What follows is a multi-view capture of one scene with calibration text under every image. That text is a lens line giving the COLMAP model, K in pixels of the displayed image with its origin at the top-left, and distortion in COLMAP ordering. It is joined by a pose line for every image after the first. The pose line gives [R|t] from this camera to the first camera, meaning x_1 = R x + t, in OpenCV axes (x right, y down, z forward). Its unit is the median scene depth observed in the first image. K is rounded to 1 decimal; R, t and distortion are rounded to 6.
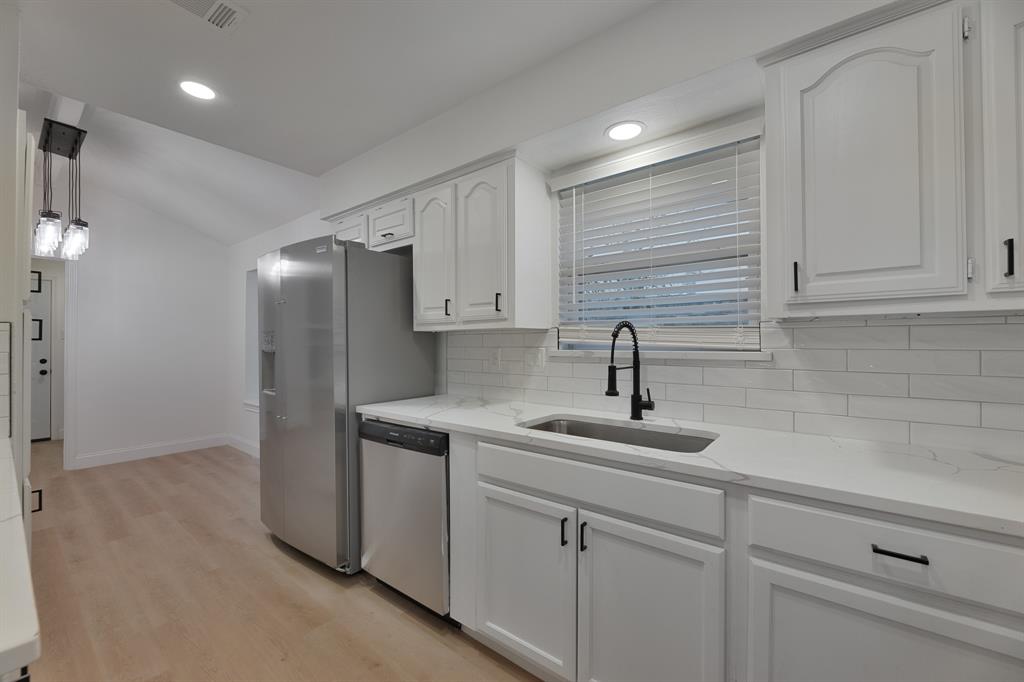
lens RADIAL K [[413.9, 0, 505.0], [0, 413.9, 340.1], [0, 0, 1]] dist [-0.002085, -0.000124]
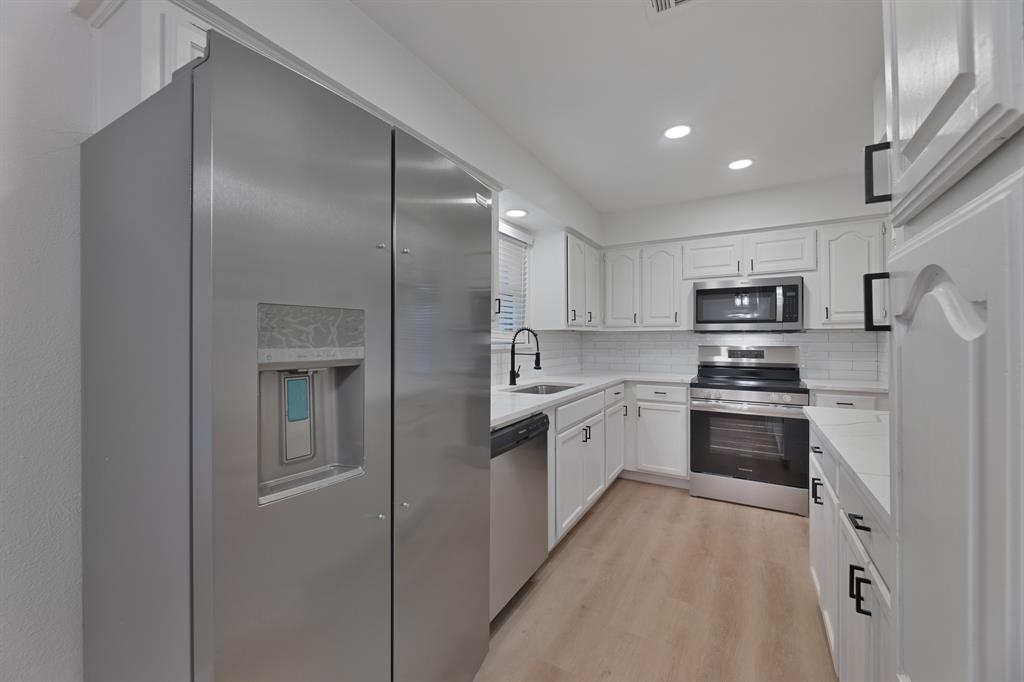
lens RADIAL K [[413.9, 0, 505.0], [0, 413.9, 340.1], [0, 0, 1]] dist [-0.002085, -0.000124]
pose [[-0.160822, 0.001145, 0.986983, -1.349665], [-0.001263, 0.999998, -0.001366, 0.011151], [-0.986983, -0.001466, -0.160820, 1.311176]]
